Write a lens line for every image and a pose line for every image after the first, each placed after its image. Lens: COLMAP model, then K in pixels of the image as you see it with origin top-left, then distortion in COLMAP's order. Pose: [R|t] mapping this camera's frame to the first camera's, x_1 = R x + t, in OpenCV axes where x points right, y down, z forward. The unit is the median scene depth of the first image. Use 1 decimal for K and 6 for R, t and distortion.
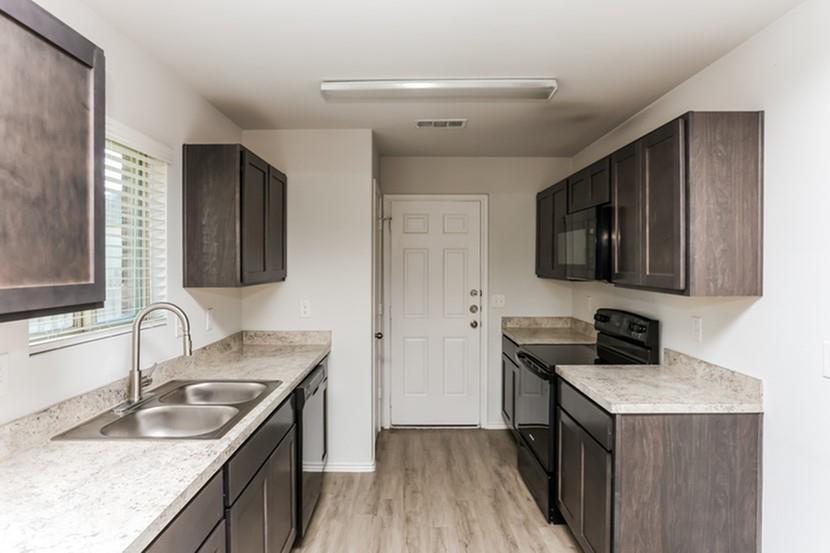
lens RADIAL K [[495.4, 0, 414.8], [0, 495.4, 259.3], [0, 0, 1]] dist [-0.031142, 0.002382]
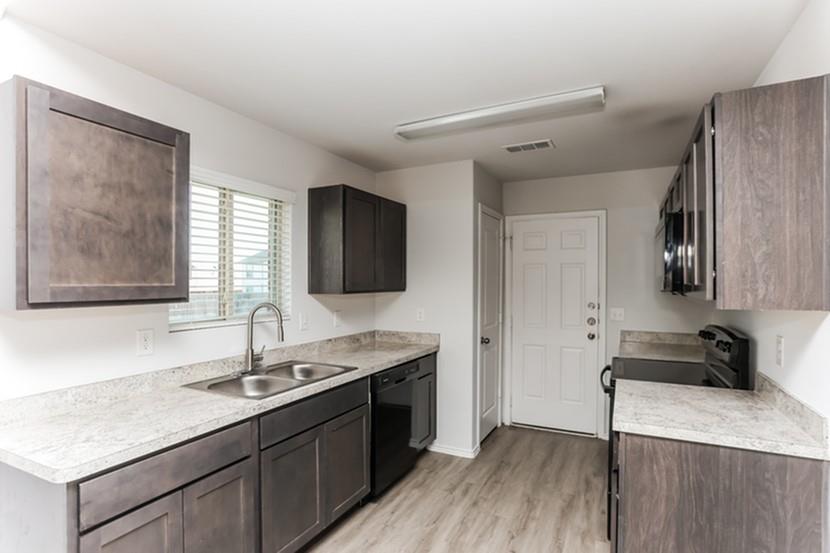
lens RADIAL K [[425.7, 0, 415.0], [0, 425.7, 276.5], [0, 0, 1]] dist [-0.054015, 0.021106]
pose [[0.891054, -0.005953, -0.453858, 0.377320], [0.004365, 0.999980, -0.004545, 0.018324], [0.453876, 0.002068, 0.891062, 0.100535]]
